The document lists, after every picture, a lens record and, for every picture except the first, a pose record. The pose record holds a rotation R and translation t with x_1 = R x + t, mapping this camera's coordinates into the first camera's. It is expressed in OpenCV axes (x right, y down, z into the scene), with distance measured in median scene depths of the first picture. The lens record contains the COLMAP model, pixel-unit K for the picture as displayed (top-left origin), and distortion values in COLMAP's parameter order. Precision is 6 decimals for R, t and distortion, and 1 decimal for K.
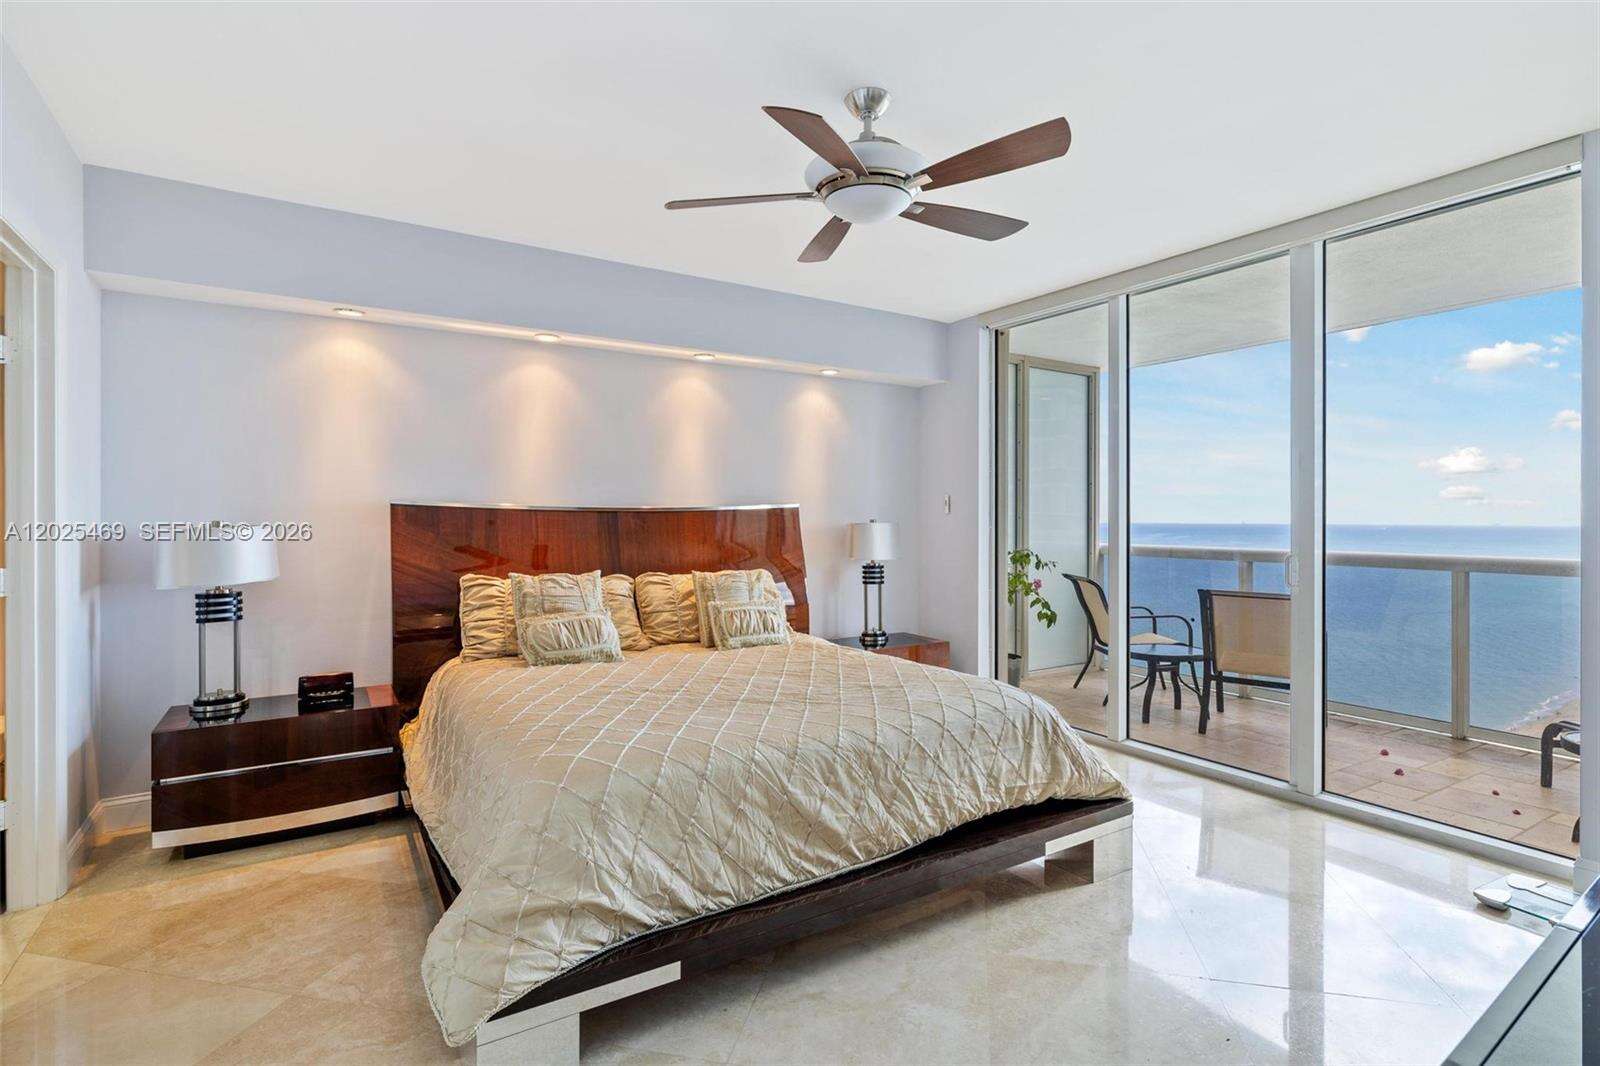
lens RADIAL K [[773.0, 0, 795.2], [0, 773.0, 523.4], [0, 0, 1]] dist [0.001881, -0.000059]
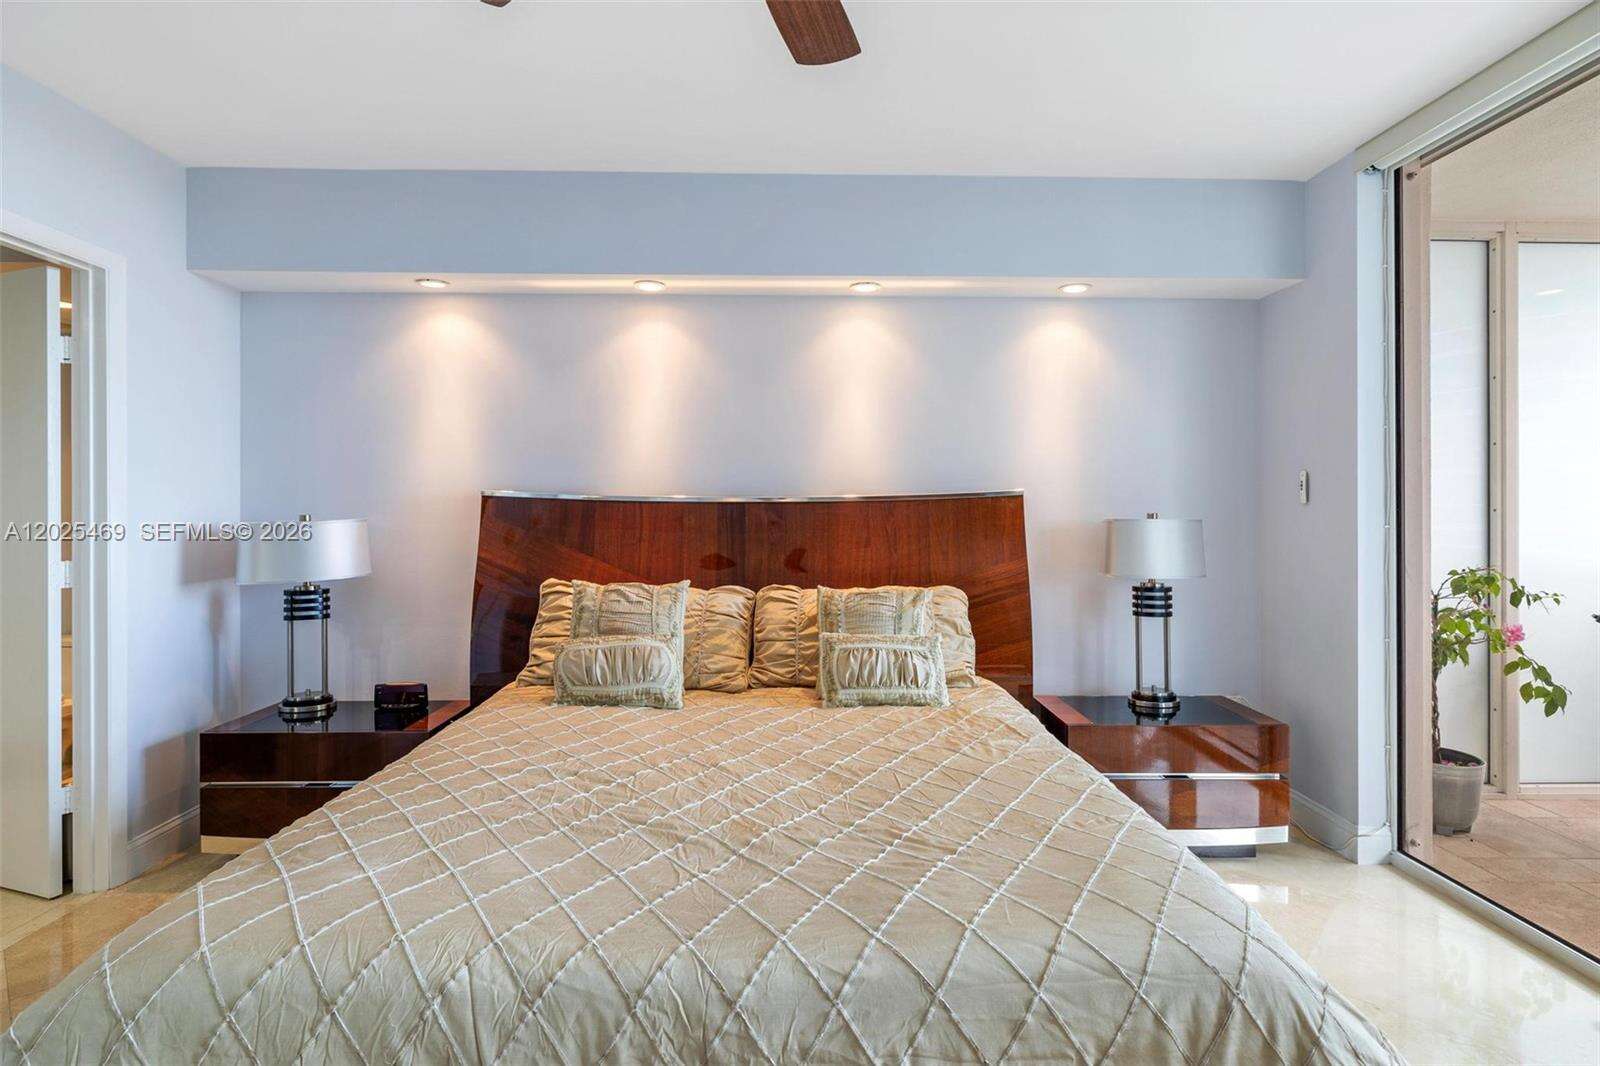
lens RADIAL K [[789.8, 0, 798.1], [0, 789.8, 512.5], [0, 0, 1]] dist [-0.001424, -0.000938]
pose [[0.859157, -0.000210, -0.511711, 0.240801], [-0.002813, 0.999983, -0.005135, -0.002256], [0.511704, 0.005852, 0.859142, 0.397141]]
